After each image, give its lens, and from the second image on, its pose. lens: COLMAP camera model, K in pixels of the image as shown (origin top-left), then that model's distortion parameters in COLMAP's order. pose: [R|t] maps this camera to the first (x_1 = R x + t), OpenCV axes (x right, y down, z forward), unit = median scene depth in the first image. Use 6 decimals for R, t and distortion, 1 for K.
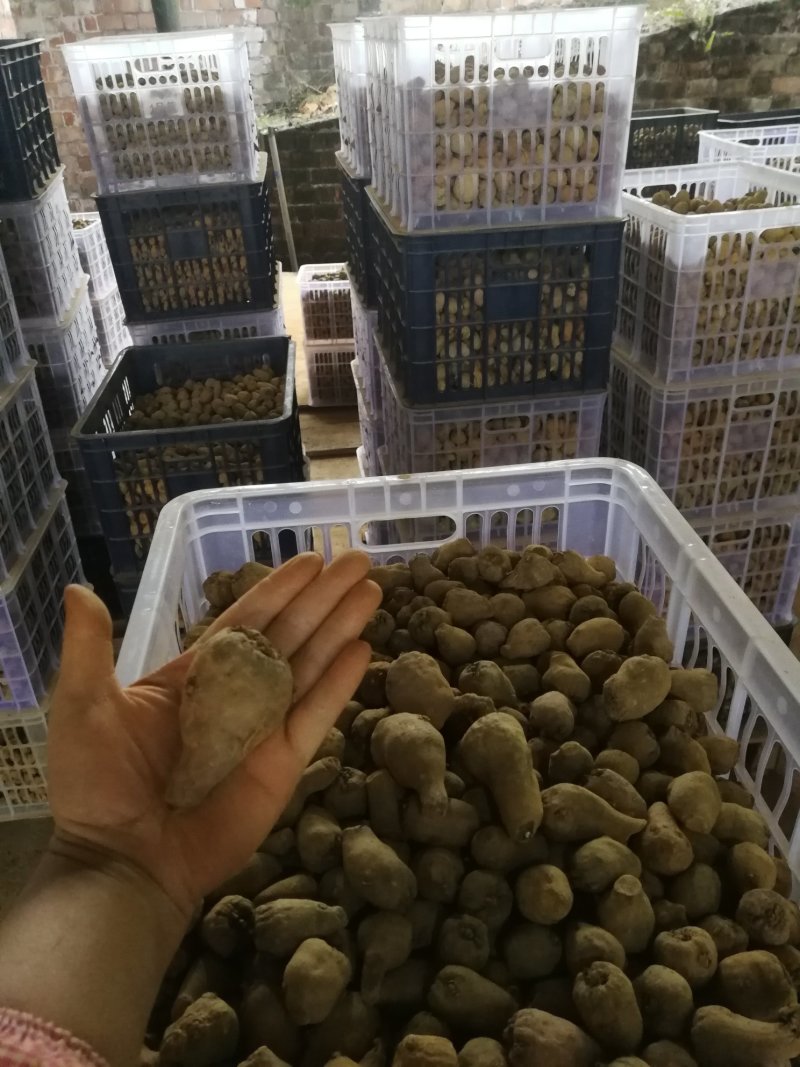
lens RADIAL K [[862.2, 0, 394.1], [0, 862.2, 534.5], [0, 0, 1]] dist [0.005880, -0.008782]
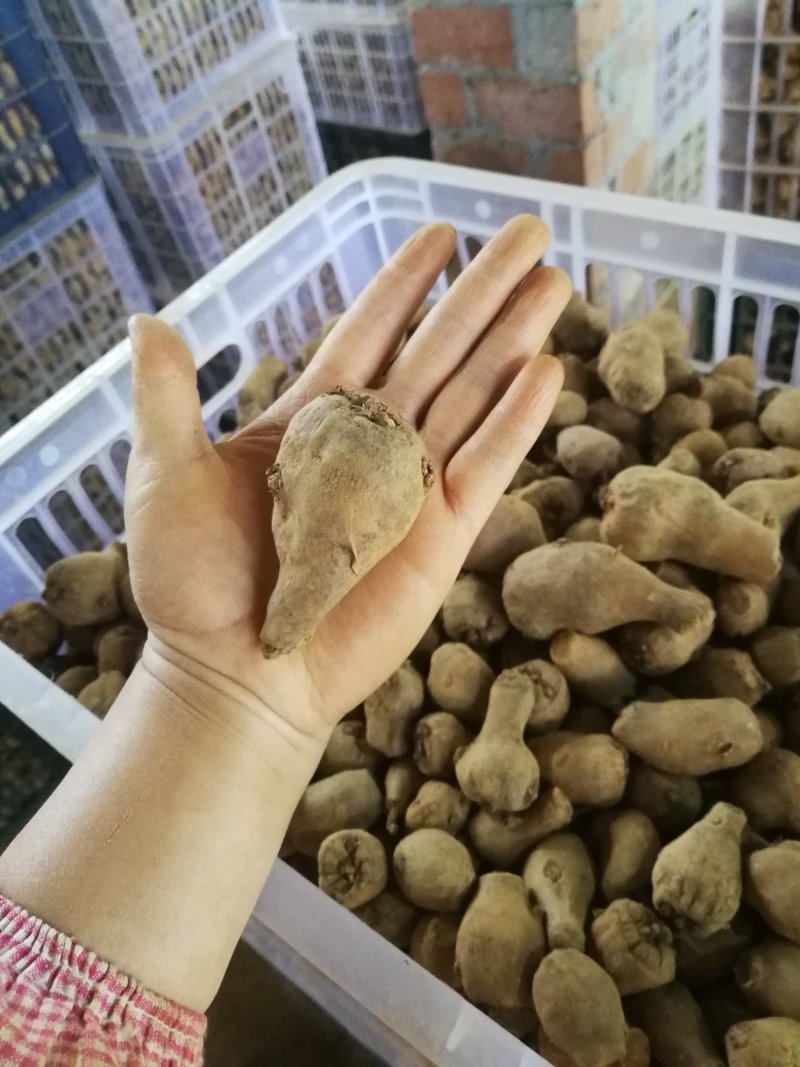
lens RADIAL K [[862.2, 0, 402.9], [0, 862.2, 526.5], [0, 0, 1]] dist [0.005880, -0.008782]
pose [[0.672056, -0.609193, 0.420979, -0.108607], [0.508285, 0.792933, 0.336011, -0.031923], [-0.538504, -0.011841, 0.842540, 0.152732]]
